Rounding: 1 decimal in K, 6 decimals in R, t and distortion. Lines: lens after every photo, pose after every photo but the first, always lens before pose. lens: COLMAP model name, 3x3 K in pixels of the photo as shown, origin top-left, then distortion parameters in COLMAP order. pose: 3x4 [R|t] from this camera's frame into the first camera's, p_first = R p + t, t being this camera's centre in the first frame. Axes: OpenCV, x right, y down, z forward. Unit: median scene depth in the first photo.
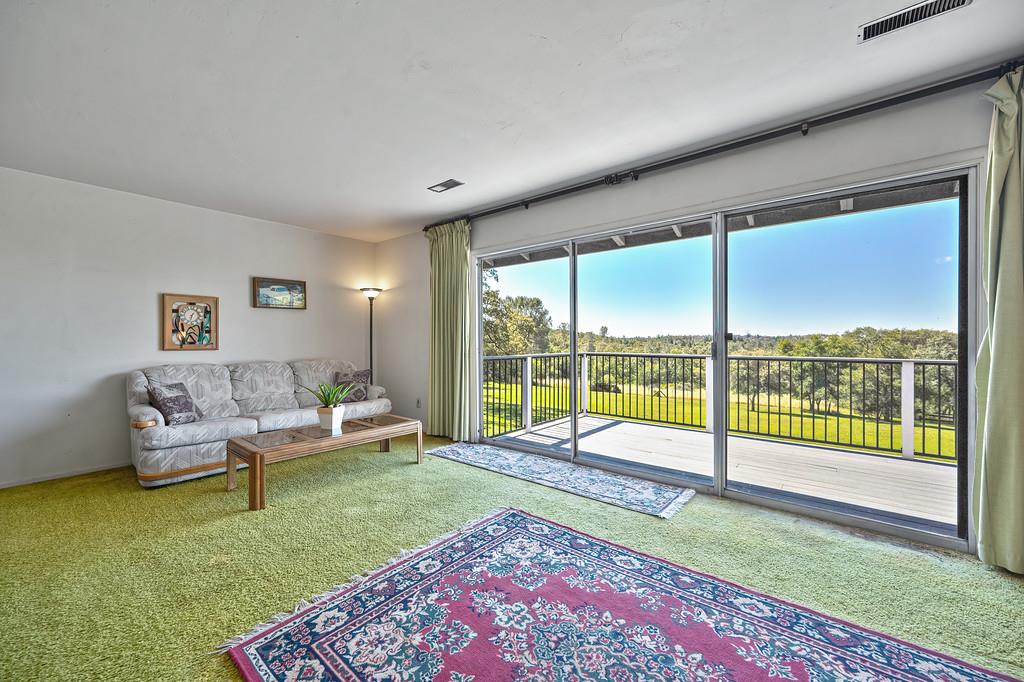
lens RADIAL K [[405.2, 0, 512.7], [0, 405.2, 339.7], [0, 0, 1]] dist [-0.001177, -0.000165]
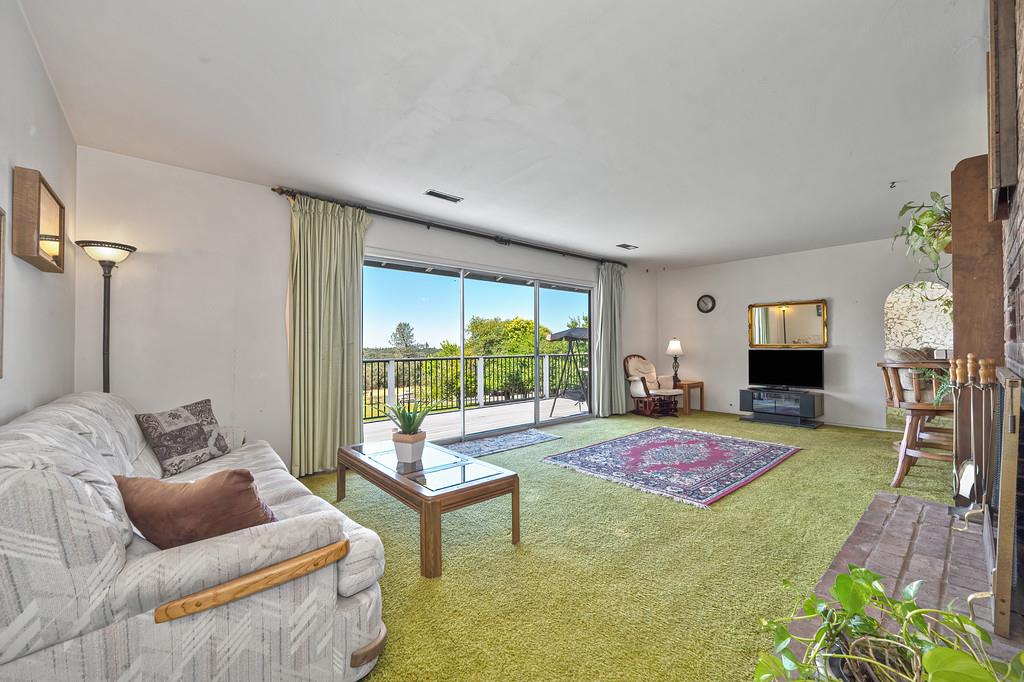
lens RADIAL K [[405.2, 0, 513.6], [0, 405.2, 342.6], [0, 0, 1]] dist [-0.001177, -0.000165]
pose [[0.161619, 0.007881, 0.986822, -0.837103], [0.007356, 0.999931, -0.009190, 0.001506], [-0.986826, 0.008744, 0.161550, 0.482431]]
